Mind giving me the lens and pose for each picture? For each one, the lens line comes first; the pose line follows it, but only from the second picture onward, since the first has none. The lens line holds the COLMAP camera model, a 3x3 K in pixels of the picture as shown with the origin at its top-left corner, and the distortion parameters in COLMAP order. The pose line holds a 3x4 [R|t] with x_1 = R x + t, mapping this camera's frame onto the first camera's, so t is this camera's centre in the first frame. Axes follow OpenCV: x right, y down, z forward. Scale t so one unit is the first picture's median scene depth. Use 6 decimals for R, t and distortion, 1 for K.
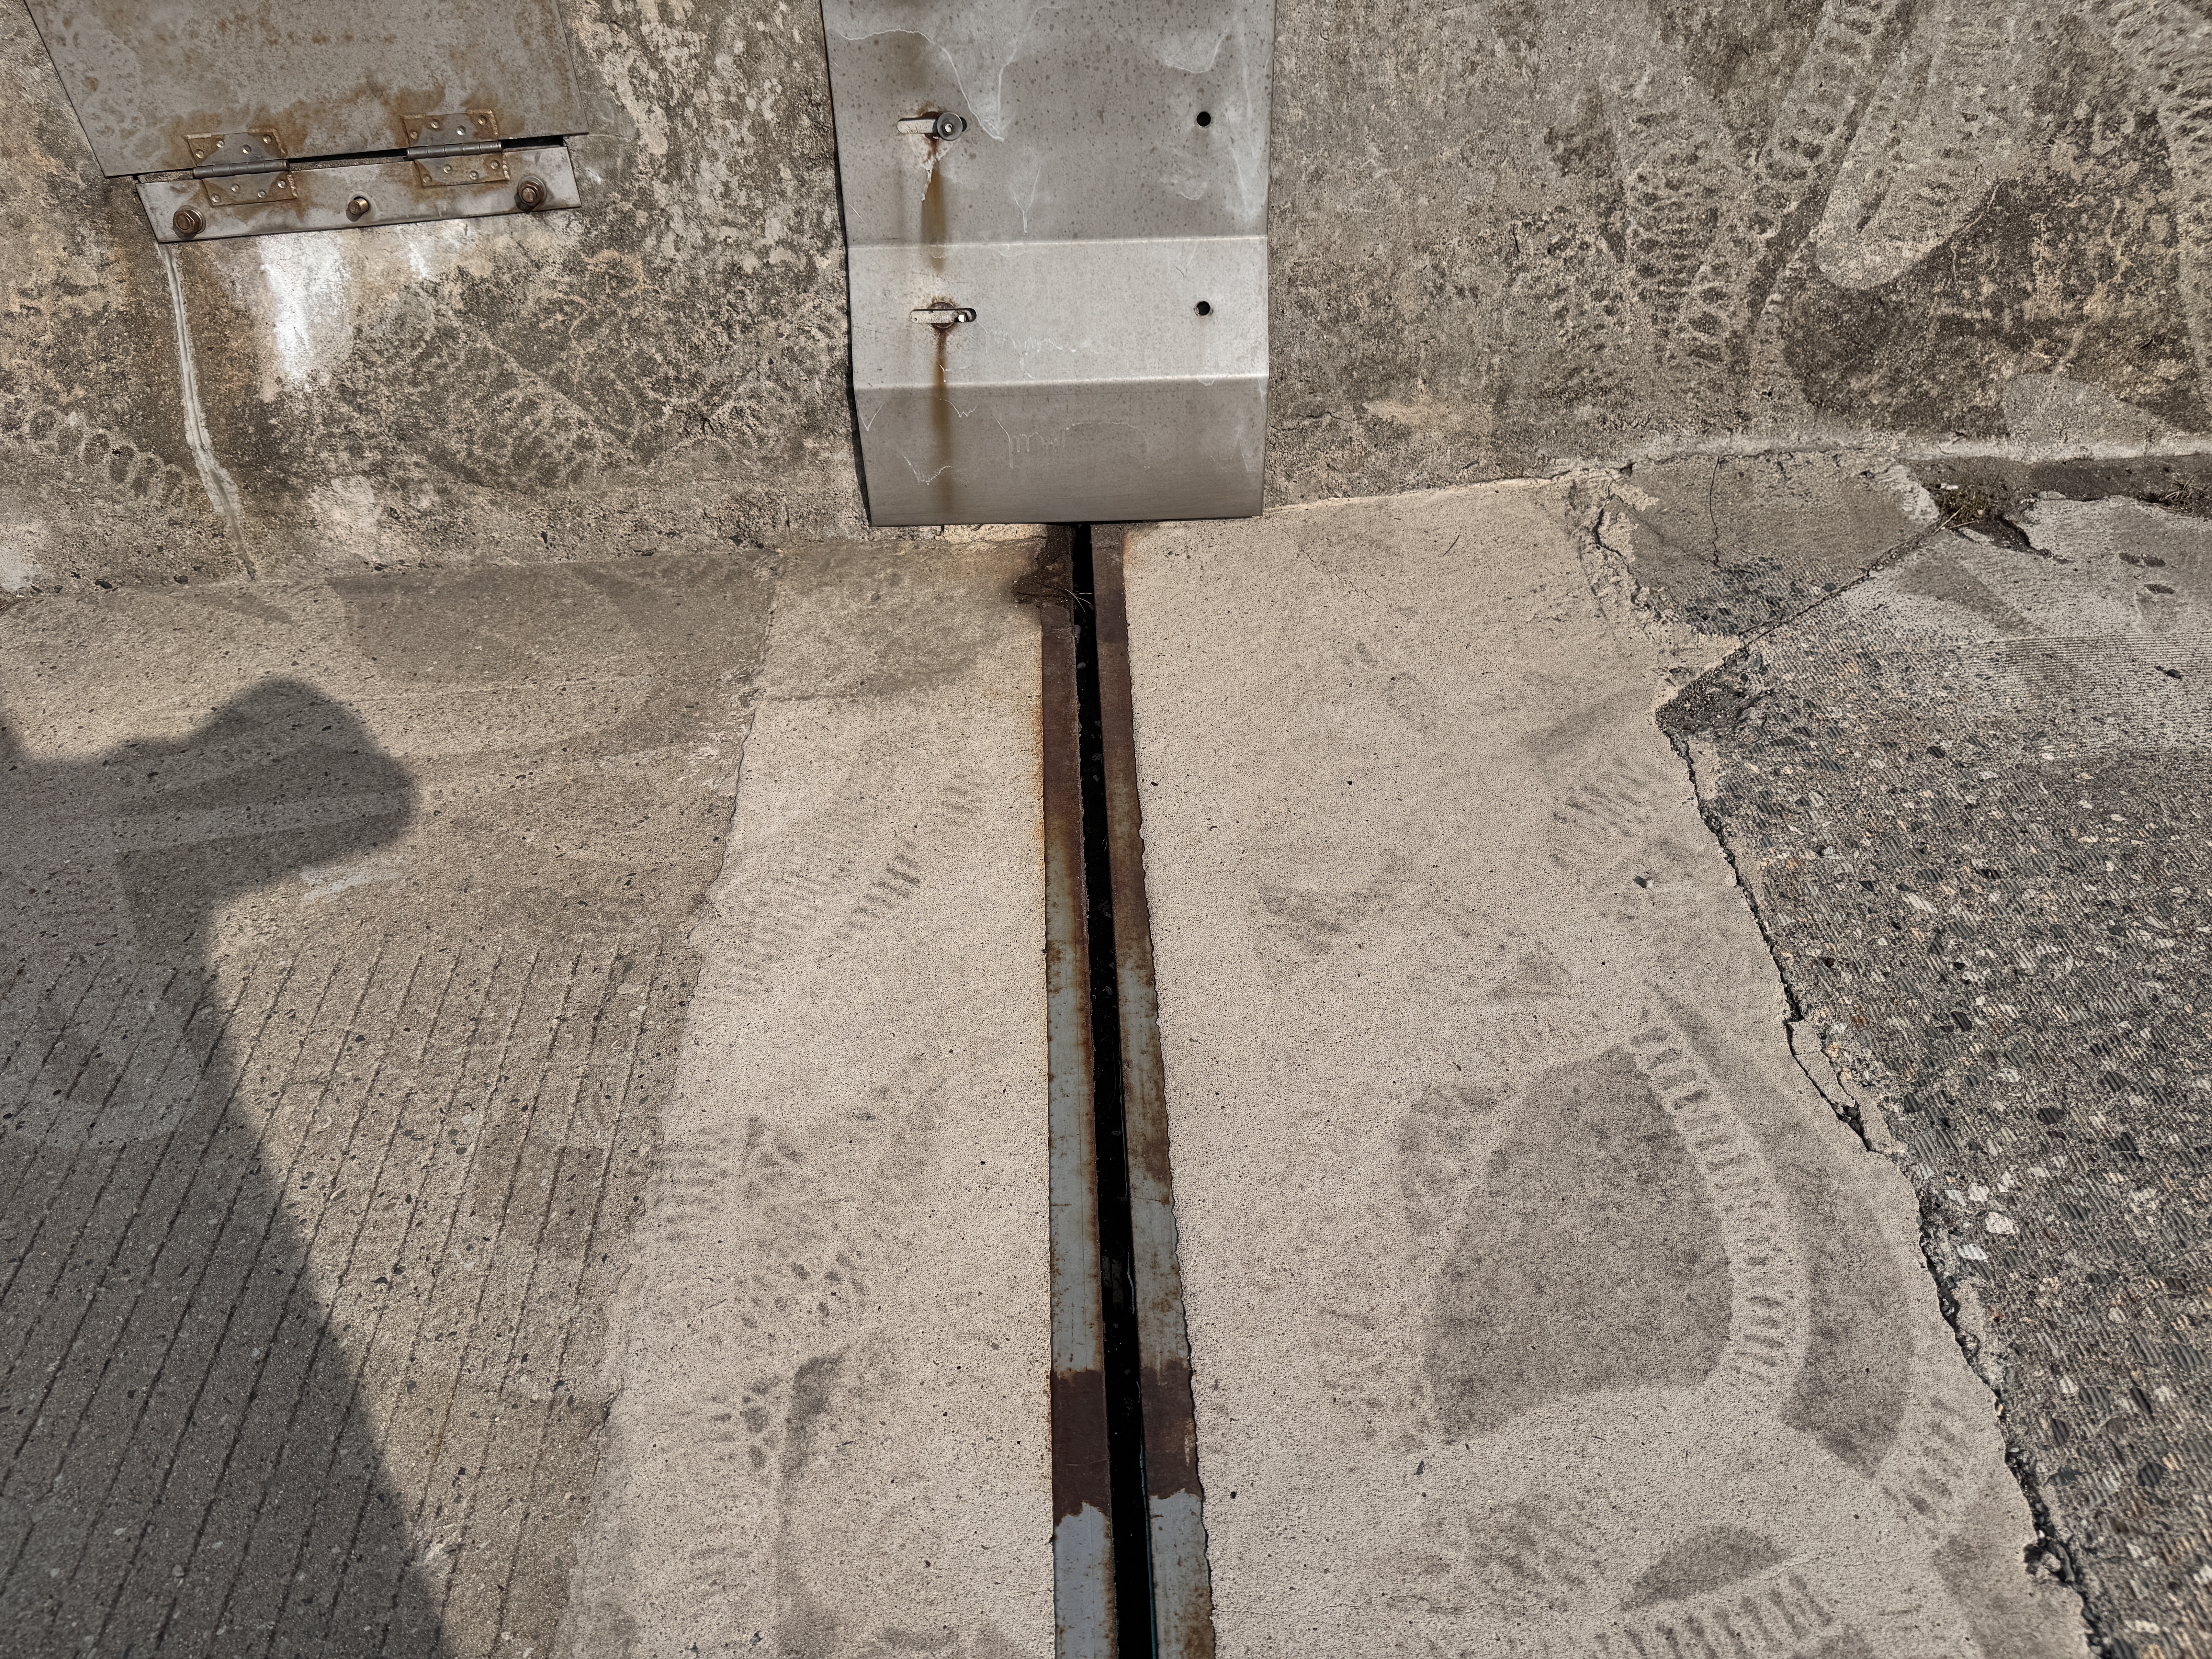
lens RADIAL K [[1554.7, 0, 1089.6], [0, 1554.7, 851.8], [0, 0, 1]] dist [0.019153, -0.028516]
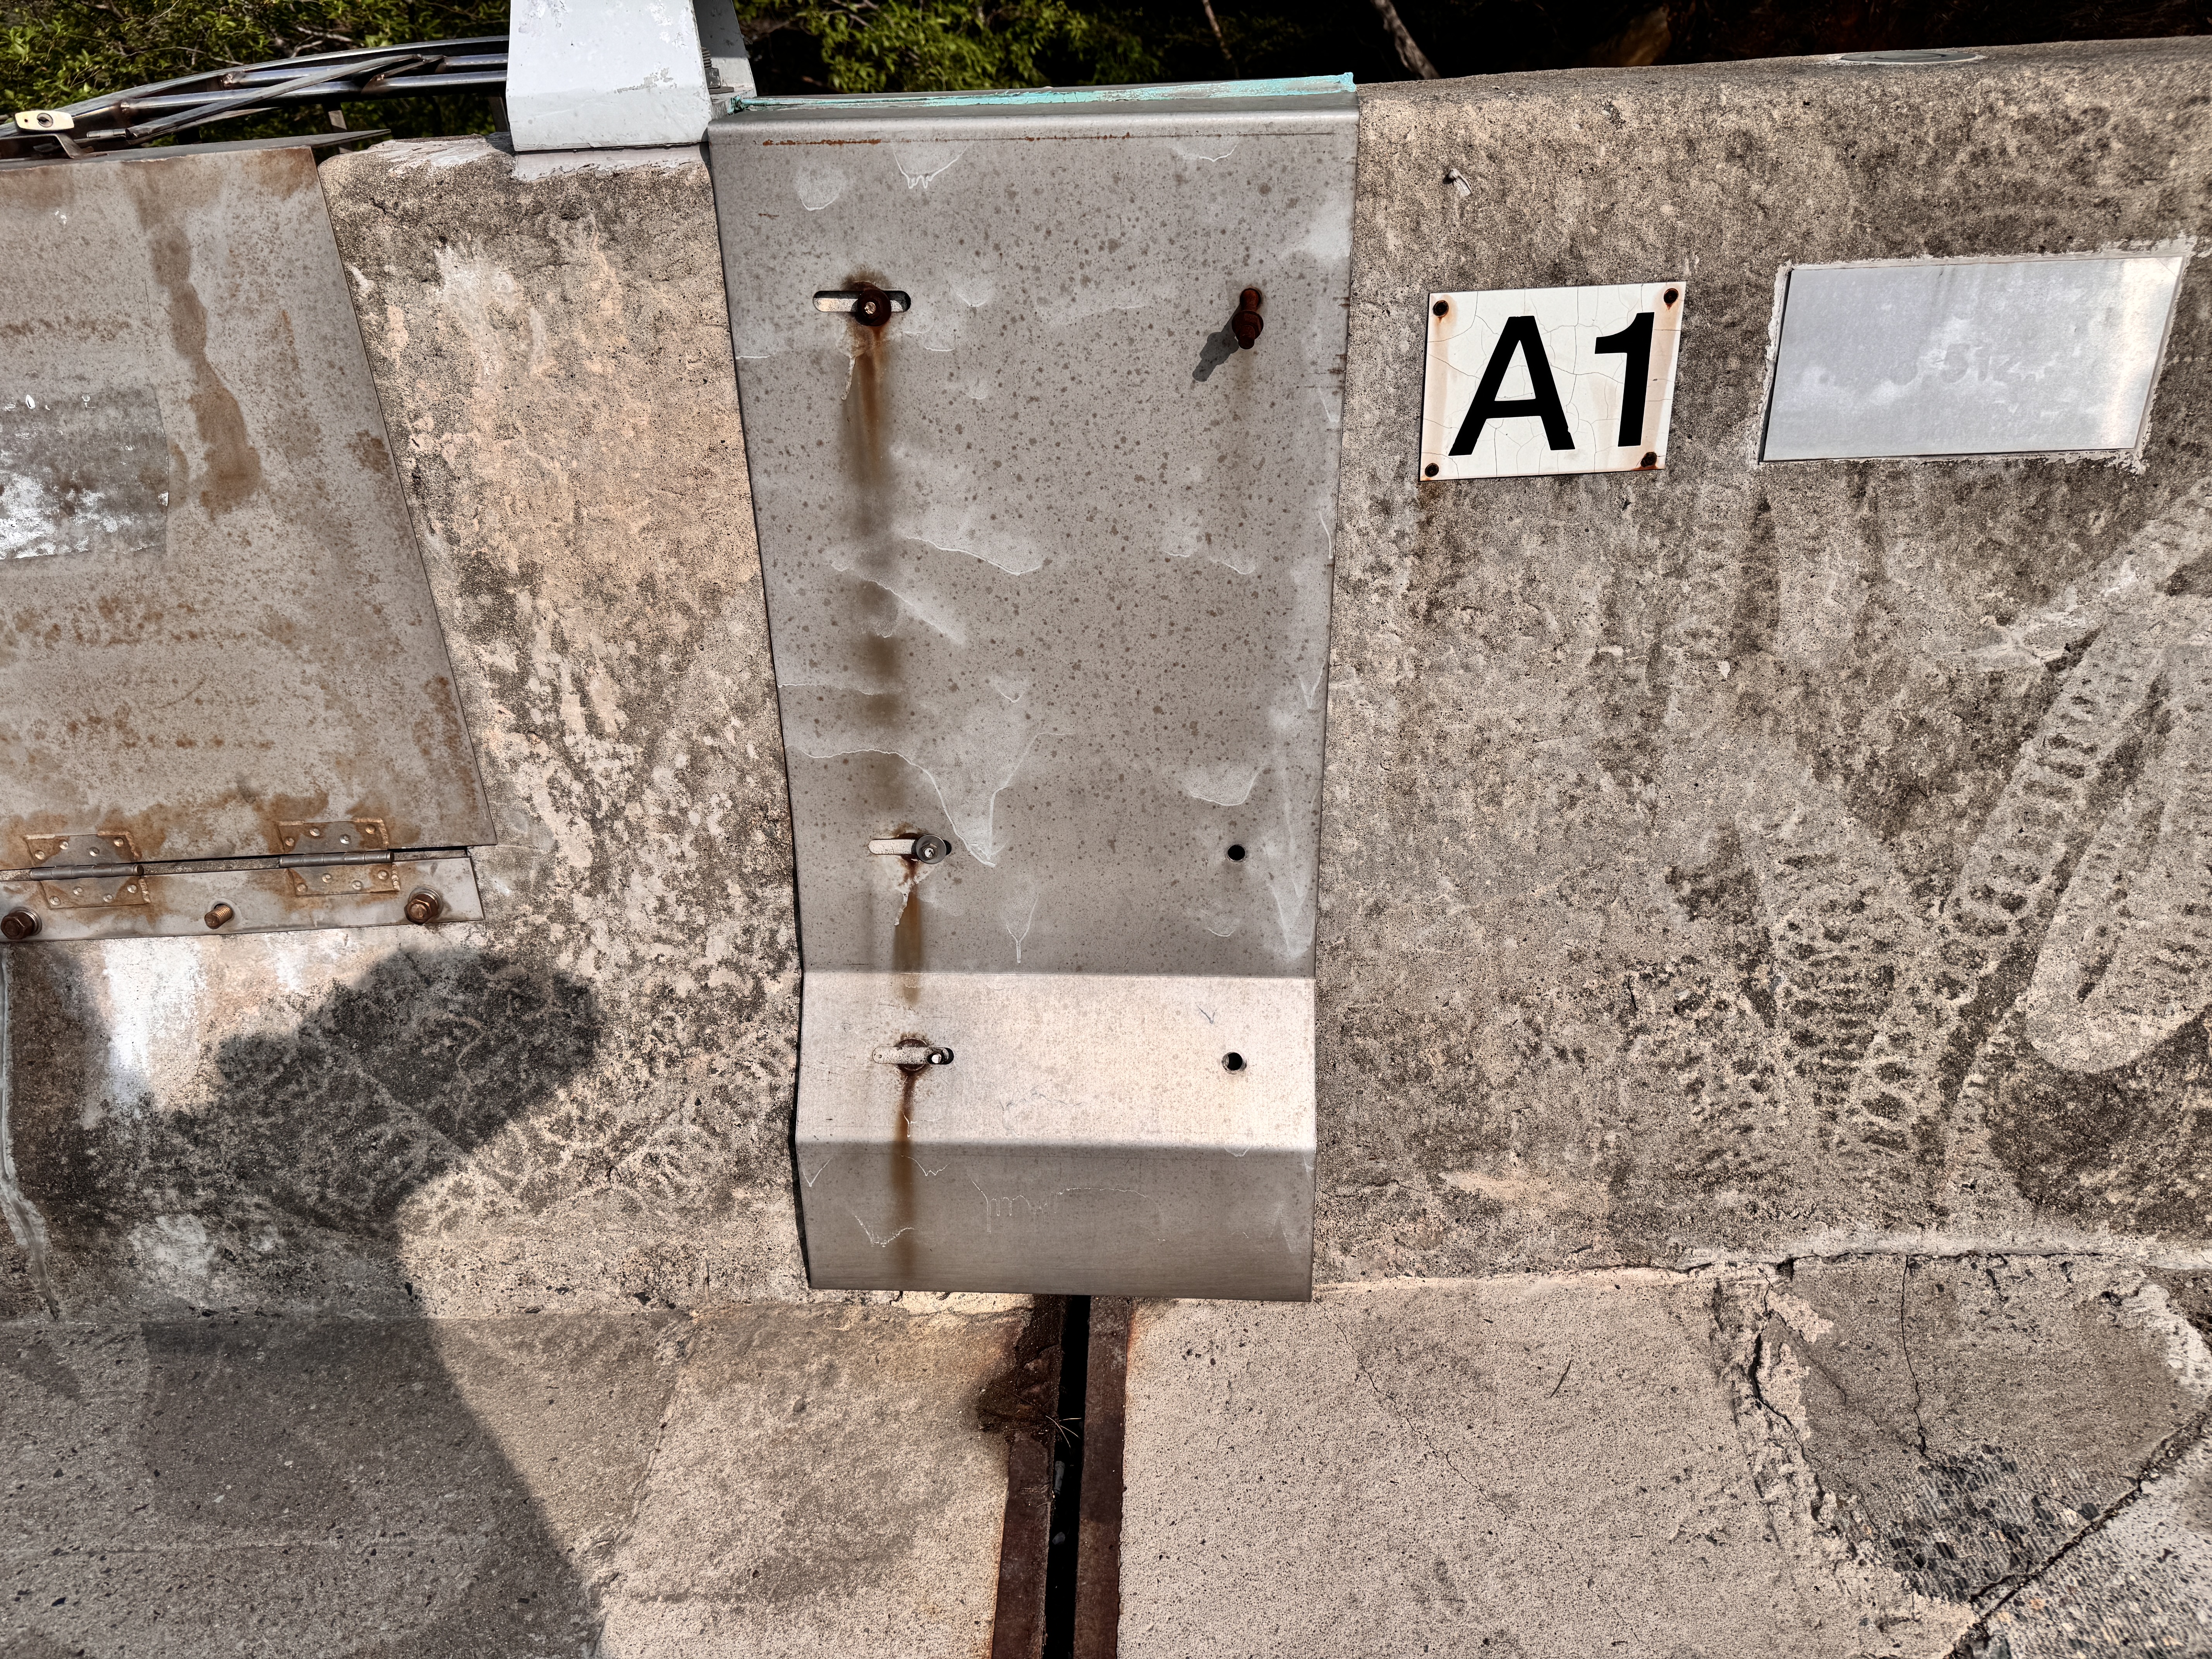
lens RADIAL K [[1554.7, 0, 1089.6], [0, 1554.7, 851.8], [0, 0, 1]] dist [0.019153, -0.028516]
pose [[0.997646, 0.034395, -0.059322, 0.041733], [-0.046206, 0.976402, -0.210960, -0.282415], [0.050666, 0.213204, 0.975693, 0.196321]]
